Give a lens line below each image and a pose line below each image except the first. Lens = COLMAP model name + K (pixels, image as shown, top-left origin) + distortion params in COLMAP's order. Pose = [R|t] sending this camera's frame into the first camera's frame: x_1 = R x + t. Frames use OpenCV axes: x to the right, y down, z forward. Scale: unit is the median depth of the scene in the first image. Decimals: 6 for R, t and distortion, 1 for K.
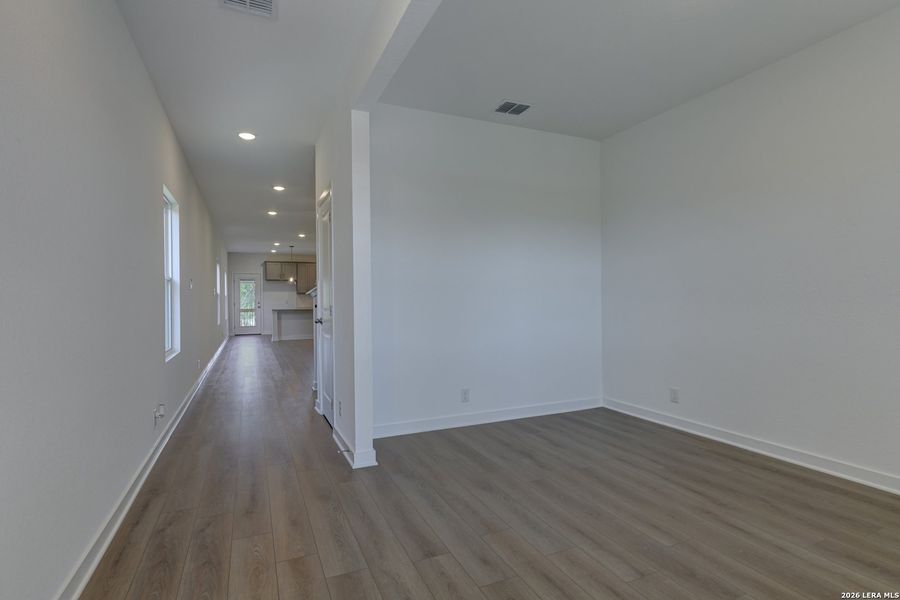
lens RADIAL K [[521.7, 0, 448.1], [0, 521.7, 306.4], [0, 0, 1]] dist [-0.003456, -0.001934]
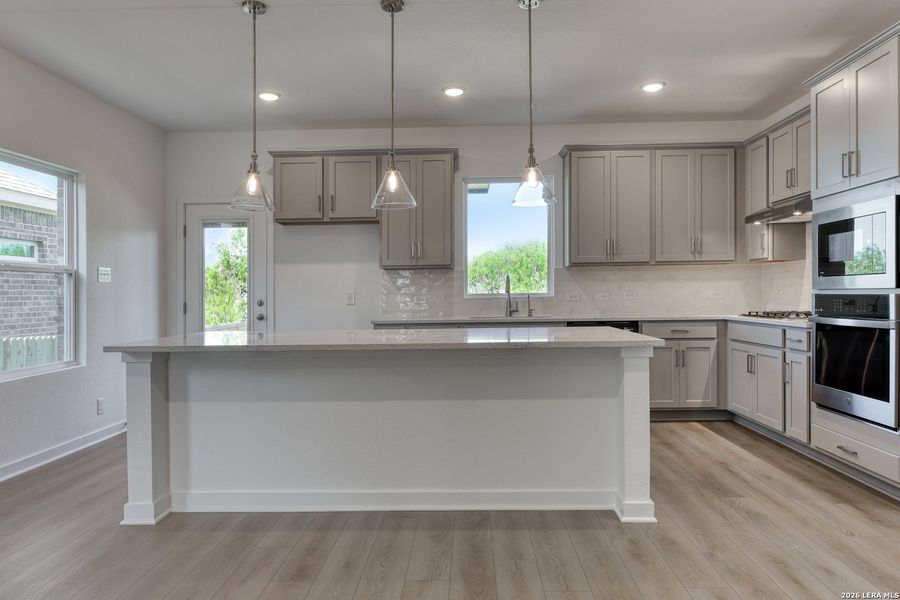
lens RADIAL K [[601.0, 0, 450.0], [0, 601.0, 300.0], [0, 0, 1]] dist [-0.003908, -0.001019]
pose [[0.922356, 0.011532, -0.386169, -0.133439], [-0.012065, 0.999927, 0.001043, -0.009600], [0.386153, 0.003697, 0.922428, 0.729831]]
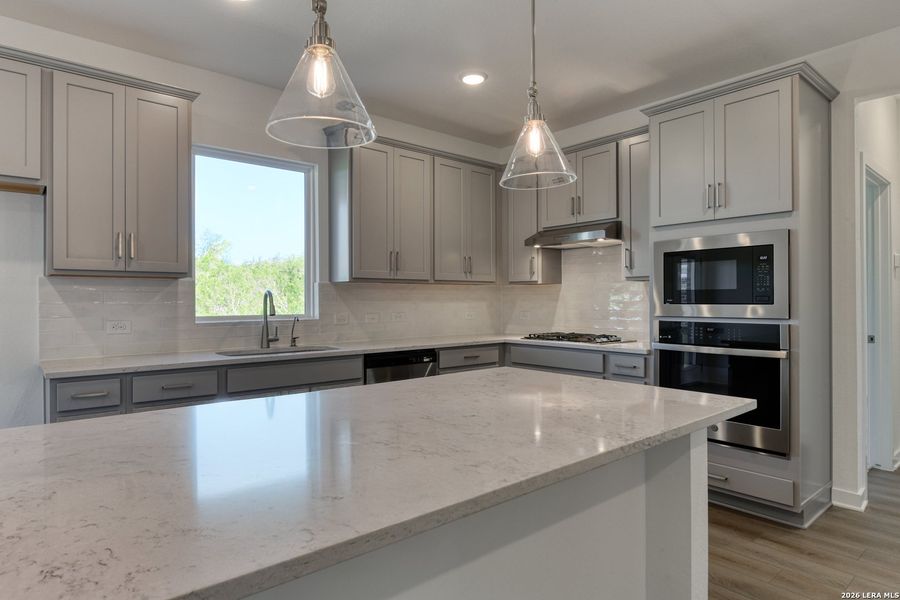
lens RADIAL K [[521.7, 0, 448.1], [0, 521.7, 306.4], [0, 0, 1]] dist [-0.003456, -0.001934]
pose [[0.943104, 0.013614, 0.332220, -0.226258], [-0.009913, 0.999869, -0.012834, -0.014880], [-0.332351, 0.008811, 0.943115, 0.822437]]
